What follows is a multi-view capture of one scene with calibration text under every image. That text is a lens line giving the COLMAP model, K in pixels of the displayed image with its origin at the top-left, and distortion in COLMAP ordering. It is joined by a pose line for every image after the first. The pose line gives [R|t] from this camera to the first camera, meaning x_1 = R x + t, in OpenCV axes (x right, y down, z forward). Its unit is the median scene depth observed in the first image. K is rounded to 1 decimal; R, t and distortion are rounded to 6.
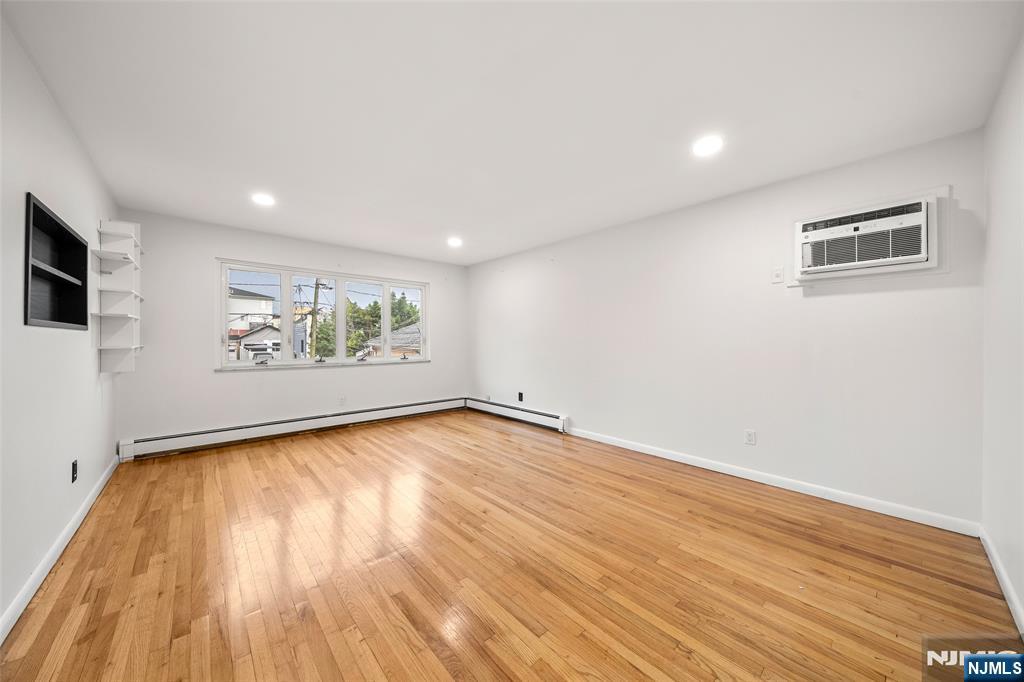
lens RADIAL K [[352.8, 0, 511.0], [0, 352.8, 342.4], [0, 0, 1]] dist [-0.005660, 0.000050]
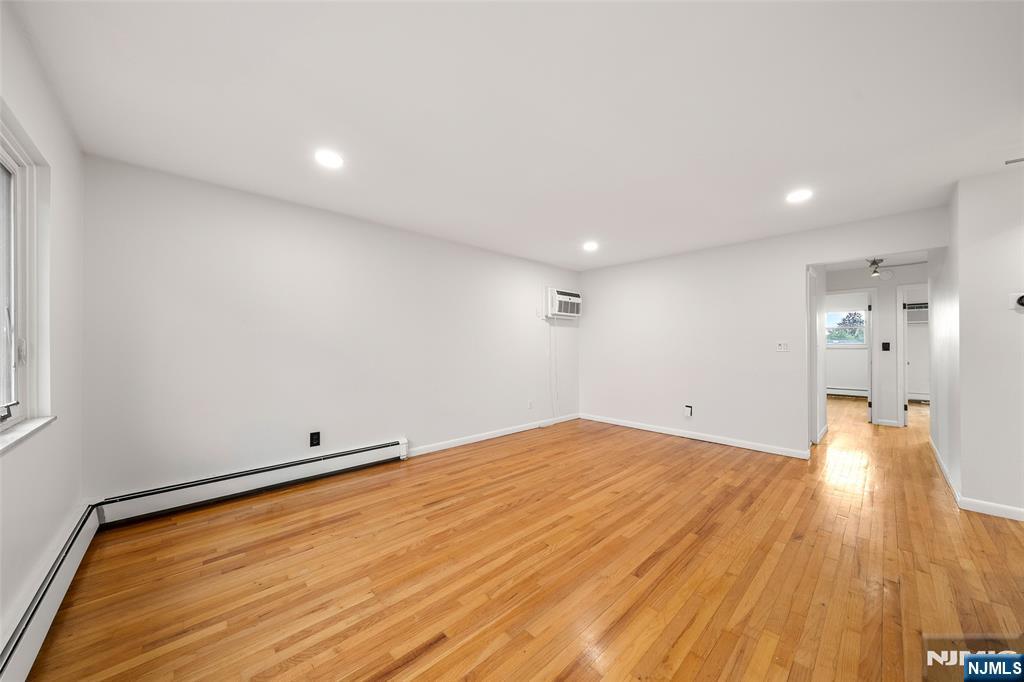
lens RADIAL K [[352.8, 0, 507.6], [0, 352.8, 346.6], [0, 0, 1]] dist [-0.005660, 0.000050]
pose [[-0.018994, -0.001328, 0.999819, -1.036635], [0.009756, 0.999951, 0.001514, -0.015168], [-0.999772, 0.009783, -0.018980, 1.142634]]
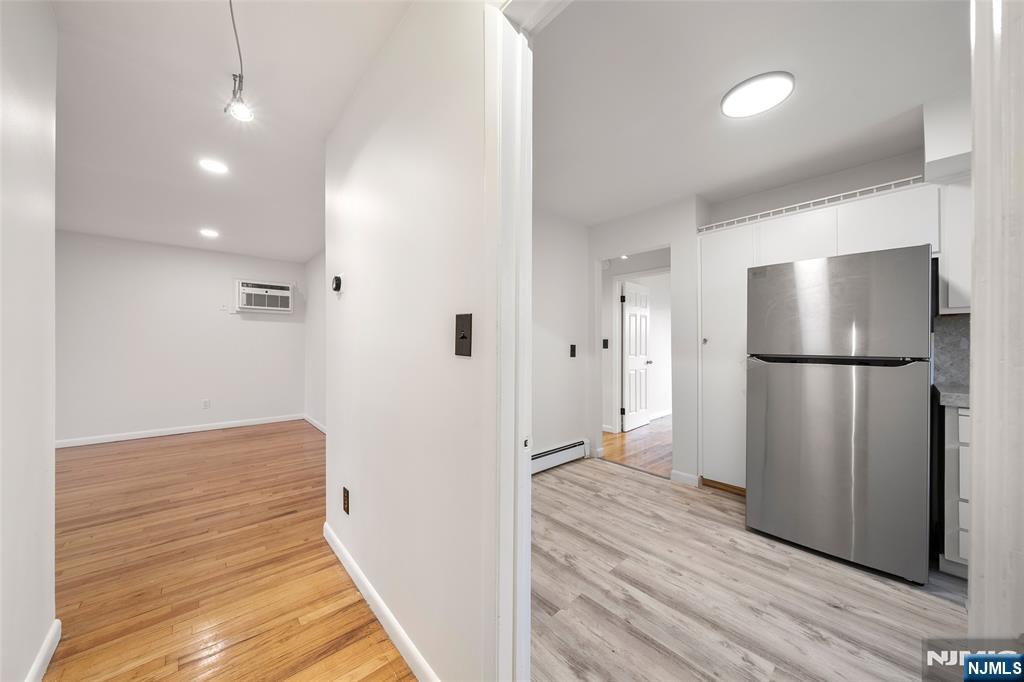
lens RADIAL K [[352.8, 0, 511.8], [0, 352.8, 341.9], [0, 0, 1]] dist [-0.005660, 0.000050]
pose [[-0.005025, 0.013948, 0.999890, -0.918642], [0.007800, 0.999873, -0.013909, 0.019336], [-0.999957, 0.007730, -0.005133, -0.383069]]
